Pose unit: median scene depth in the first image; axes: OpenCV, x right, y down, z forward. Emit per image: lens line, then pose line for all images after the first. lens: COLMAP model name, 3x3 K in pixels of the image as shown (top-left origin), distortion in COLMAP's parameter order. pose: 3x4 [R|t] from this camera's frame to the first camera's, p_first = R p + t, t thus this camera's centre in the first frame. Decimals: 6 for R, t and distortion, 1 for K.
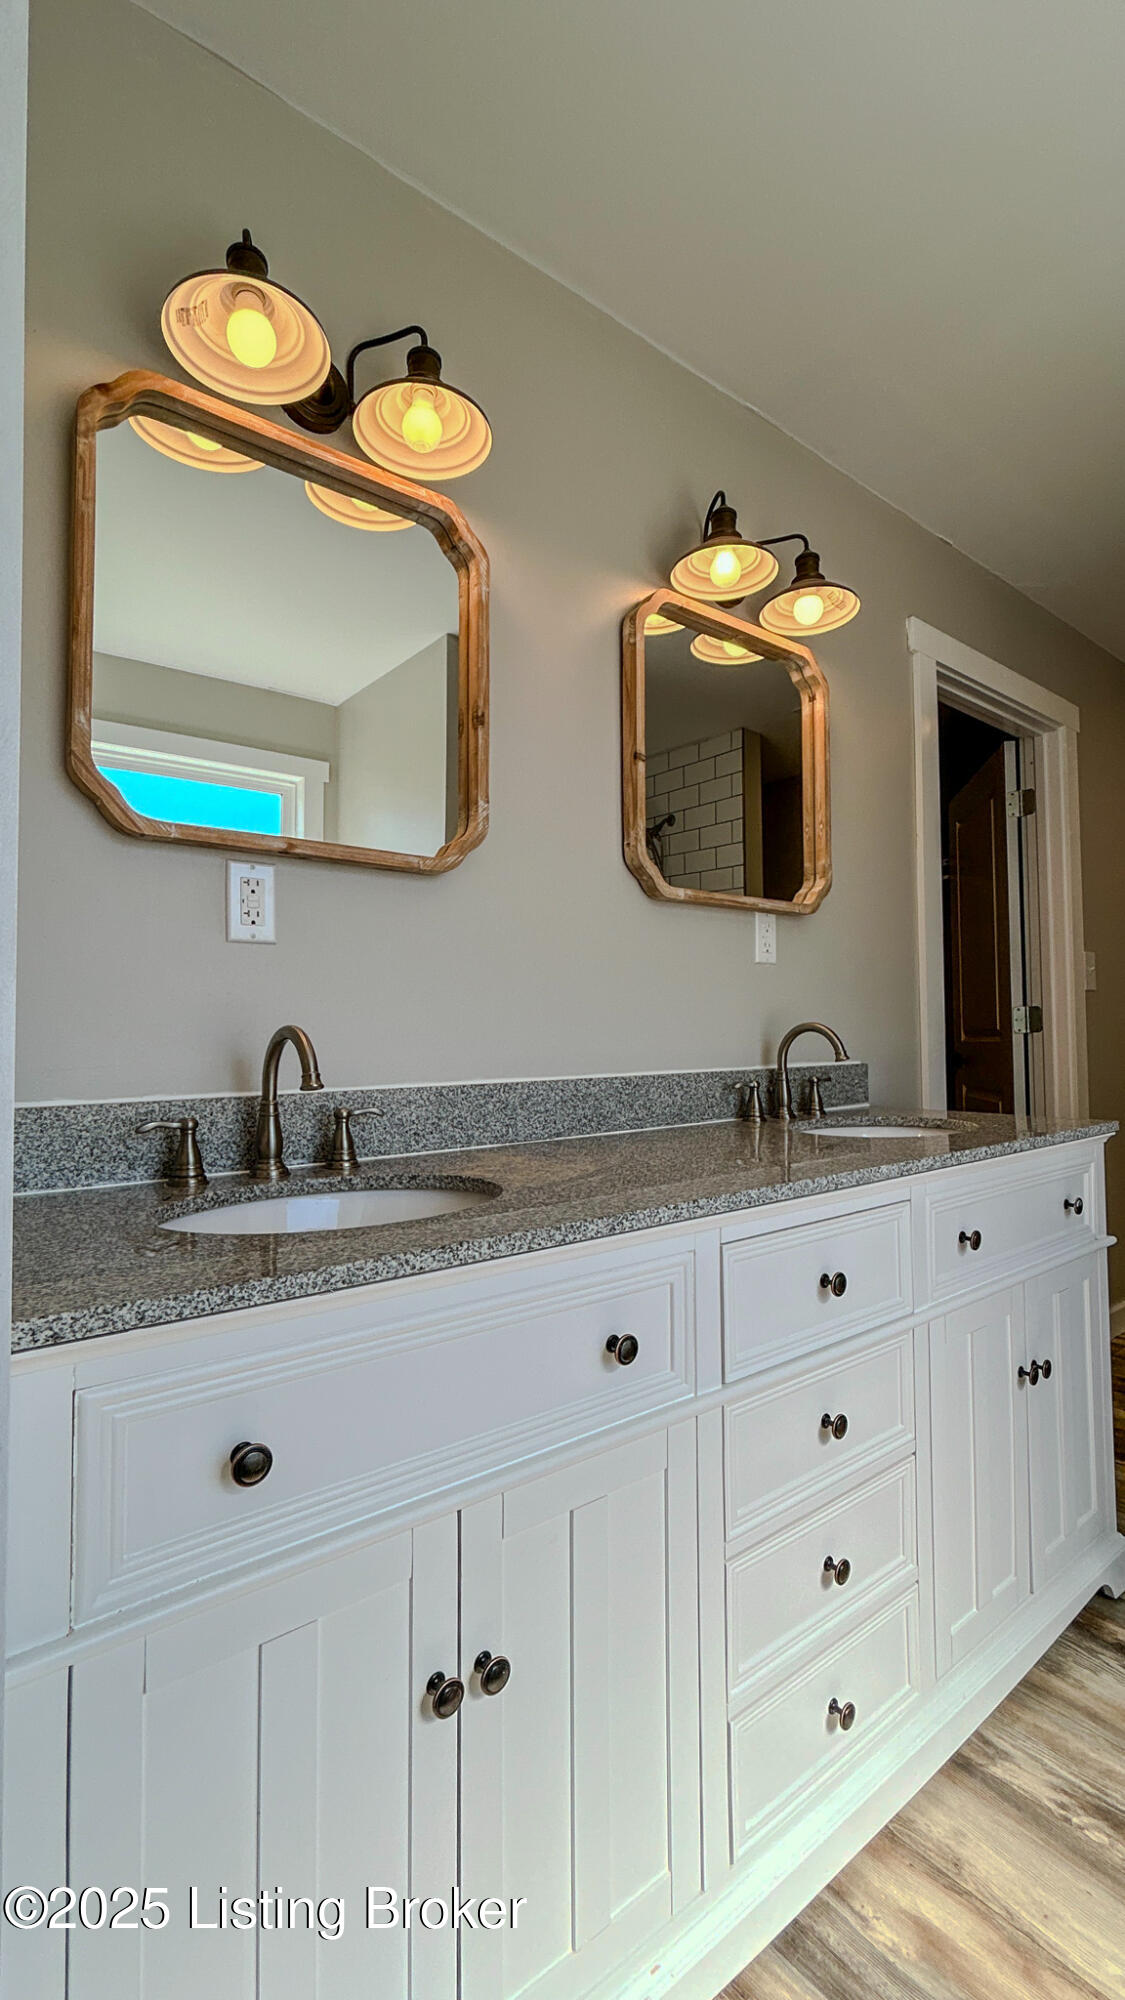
lens RADIAL K [[844.0, 0, 570.0], [0, 844.0, 1001.4], [0, 0, 1]] dist [-0.003166, 0.002922]
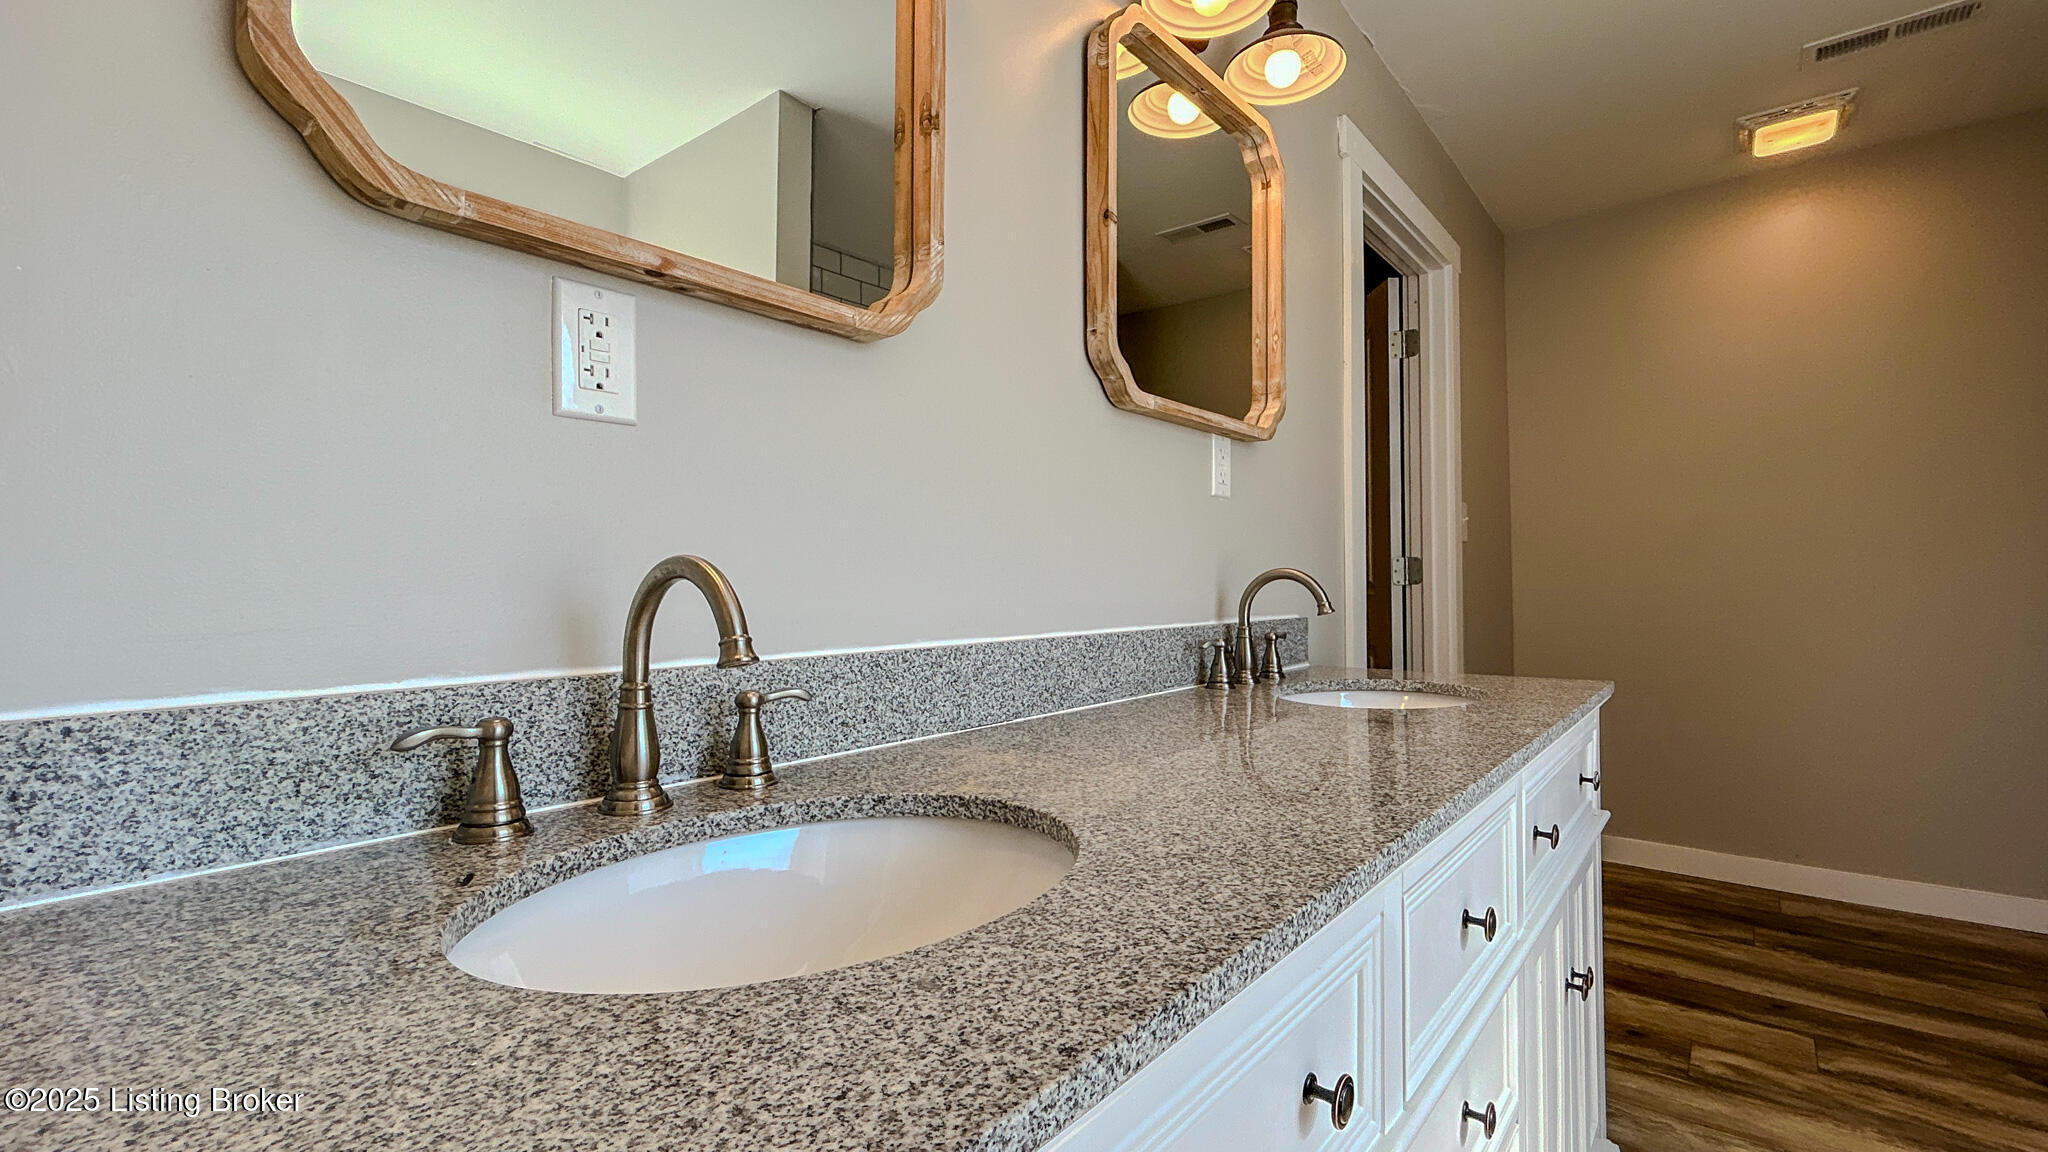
lens RADIAL K [[864.2, 0, 1028.5], [0, 864.2, 571.8], [0, 0, 1]] dist [-0.003166, 0.002922]
pose [[0.979501, 0.008797, 0.201248, -0.175516], [-0.013080, 0.999715, 0.019962, 0.019865], [-0.201015, -0.022185, 0.979337, 0.293009]]
